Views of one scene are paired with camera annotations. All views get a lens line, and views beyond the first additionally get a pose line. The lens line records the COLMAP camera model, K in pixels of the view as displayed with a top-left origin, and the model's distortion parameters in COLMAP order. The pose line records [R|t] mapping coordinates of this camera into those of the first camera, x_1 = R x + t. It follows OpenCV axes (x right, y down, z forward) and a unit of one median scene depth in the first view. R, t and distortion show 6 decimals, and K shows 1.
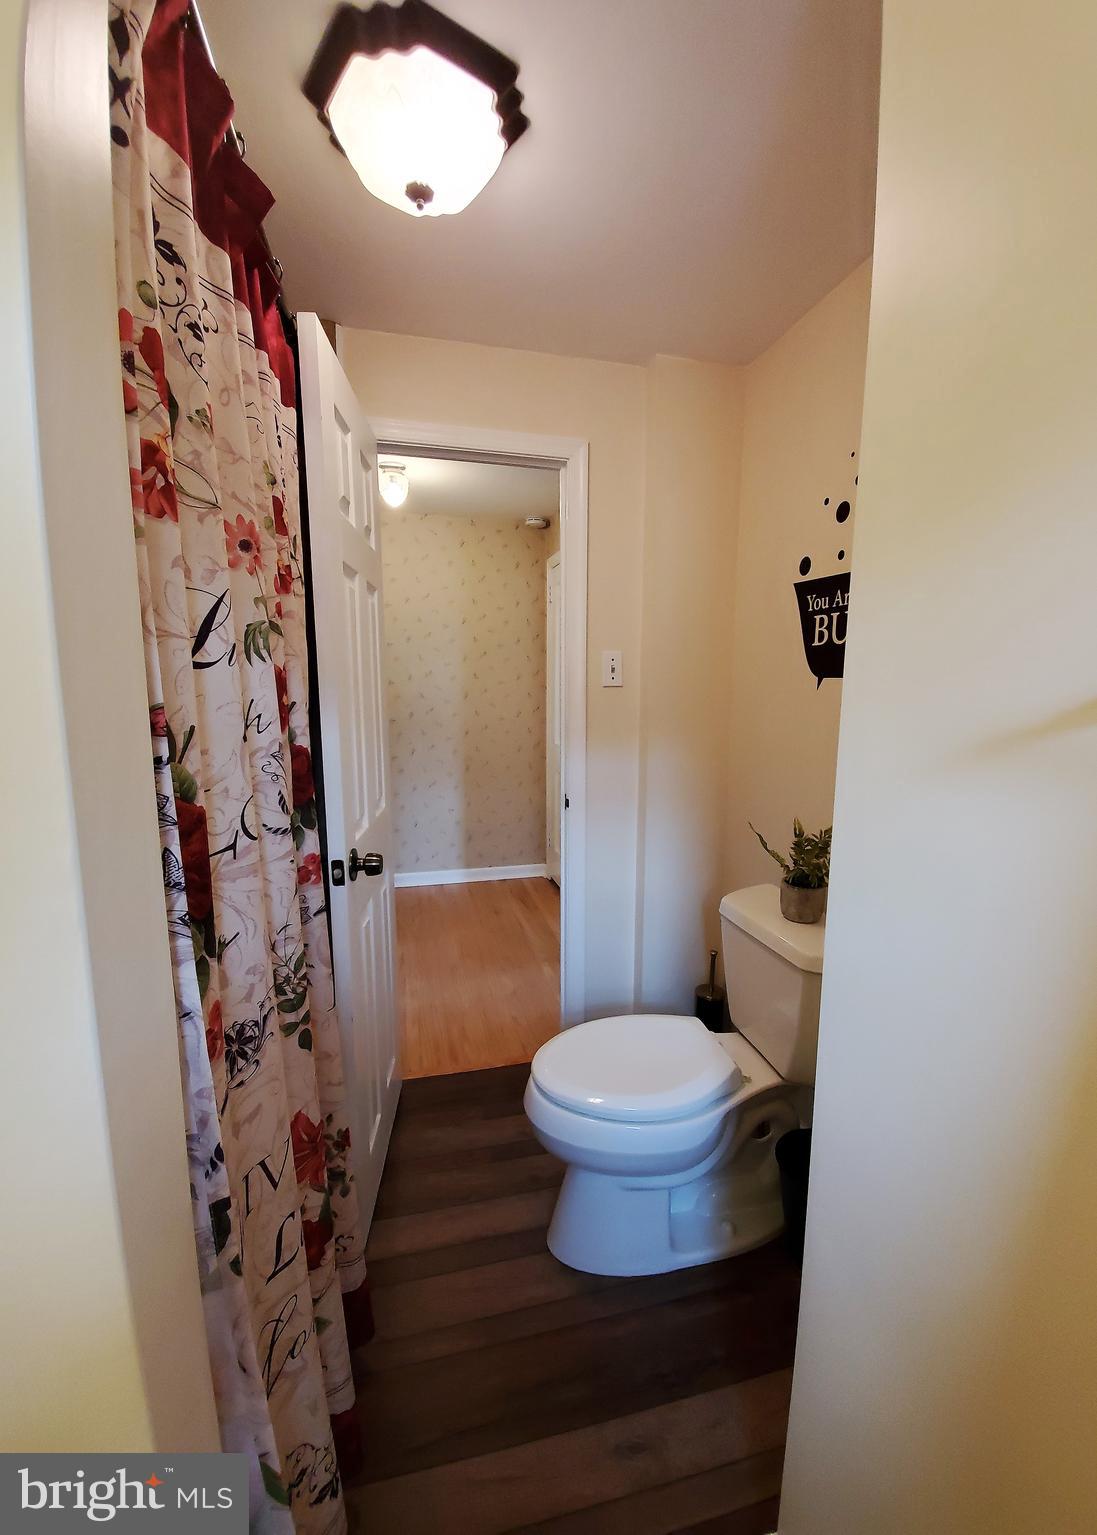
lens RADIAL K [[622.9, 0, 548.5], [0, 622.9, 767.5], [0, 0, 1]] dist [0.000247, 0.000064]
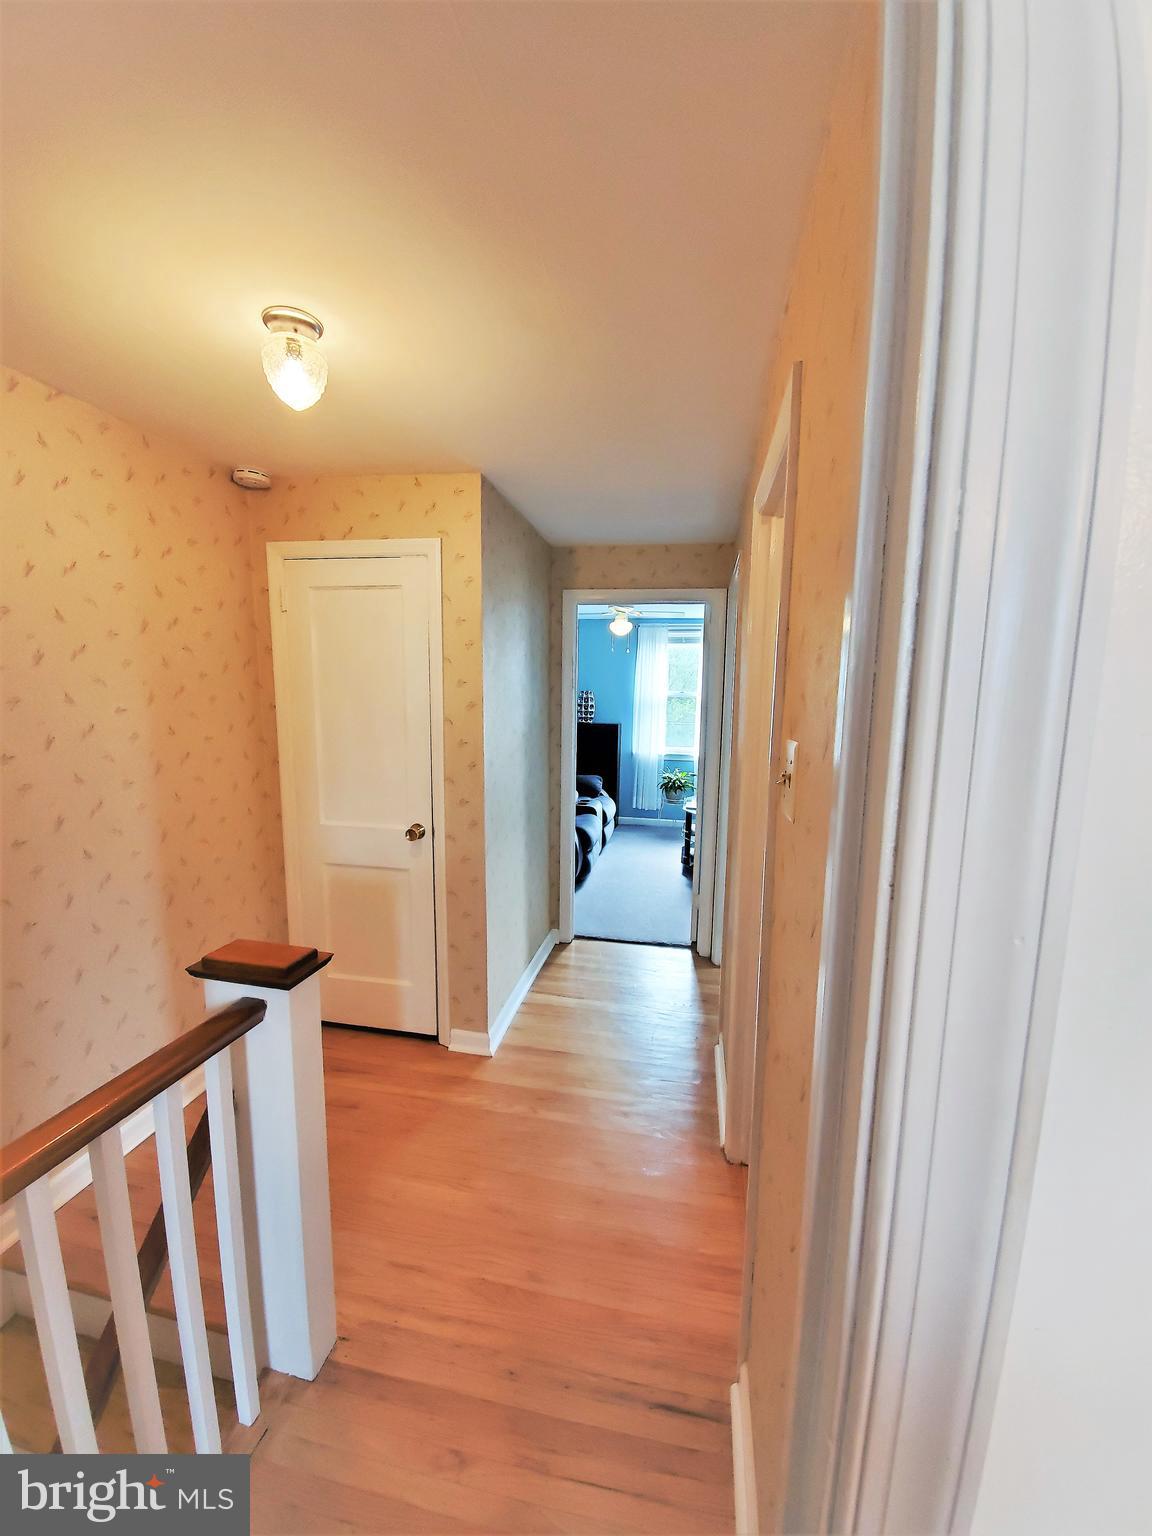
lens RADIAL K [[609.5, 0, 578.6], [0, 609.5, 779.2], [0, 0, 1]] dist [0.014306, -0.016506]
pose [[0.419596, -0.124587, 0.899120, -0.461235], [0.113864, 0.989936, 0.084034, -0.110416], [-0.900541, 0.067117, 0.429559, 0.462727]]
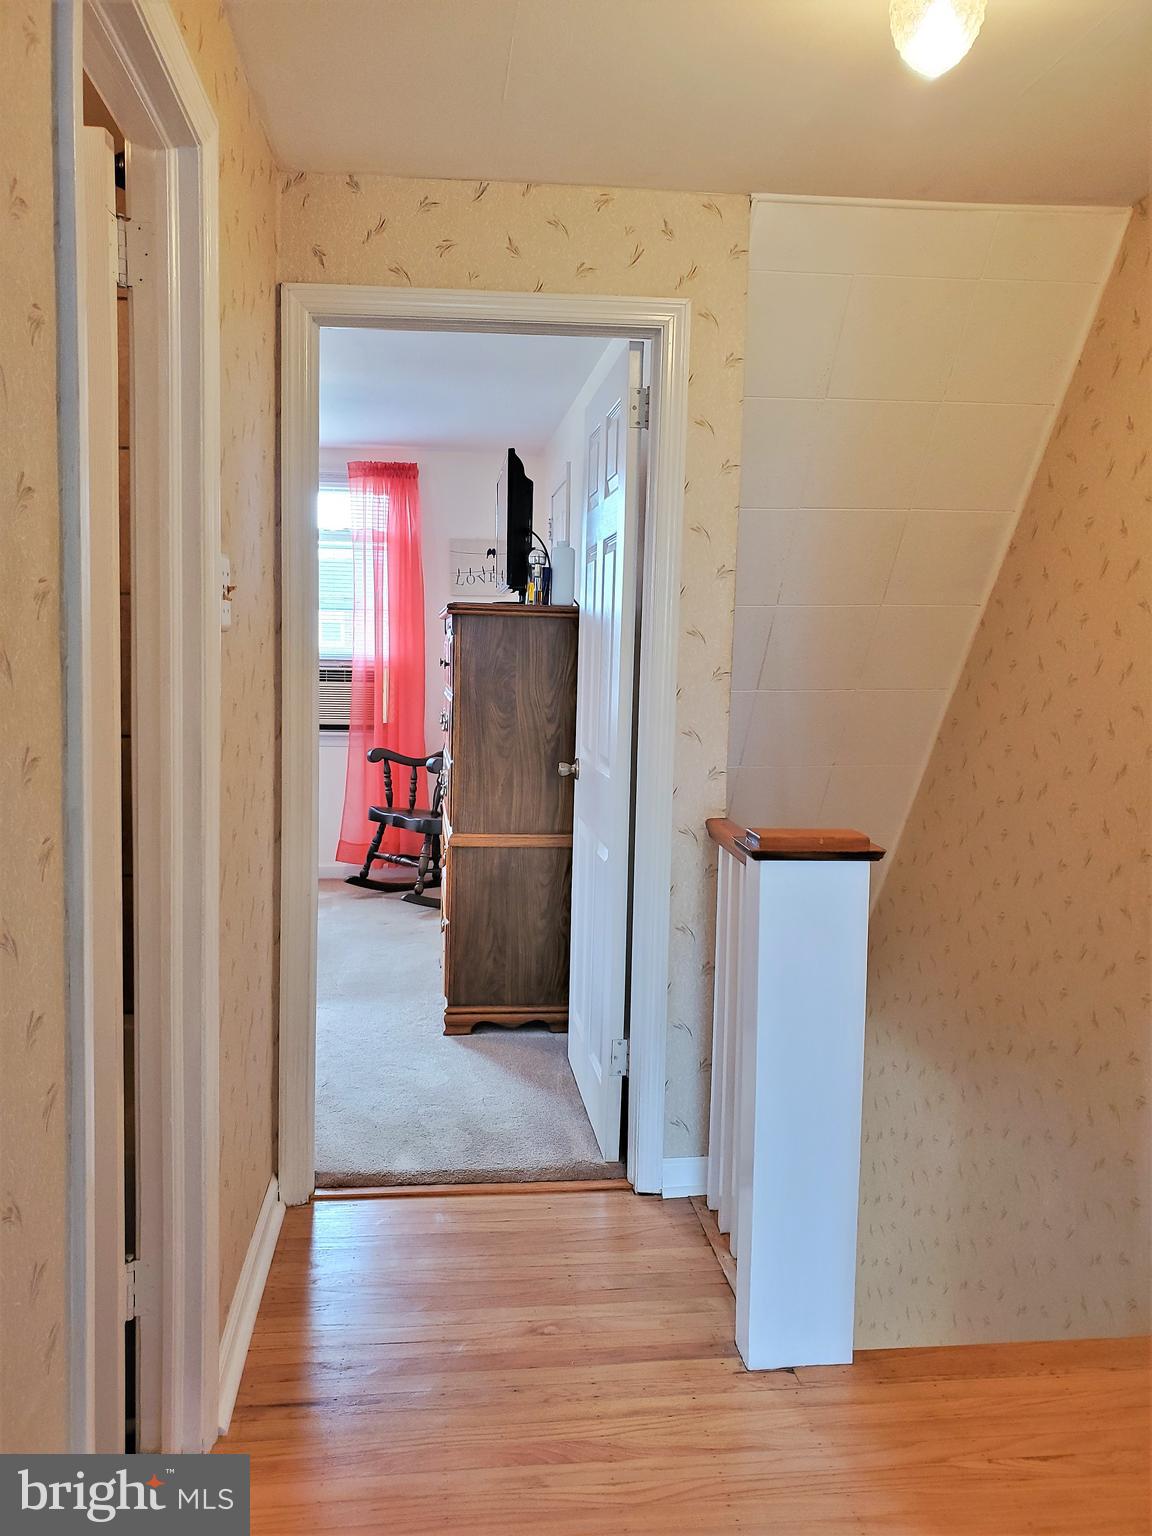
lens RADIAL K [[1210.6, 0, 572.8], [0, 1210.6, 754.5], [0, 0, 1]] dist [0.009547, 0.001815]
pose [[-0.126757, 0.080105, -0.988694, 0.304517], [-0.153061, 0.983217, 0.099284, -0.085605], [0.980054, 0.163915, -0.112369, 0.709541]]
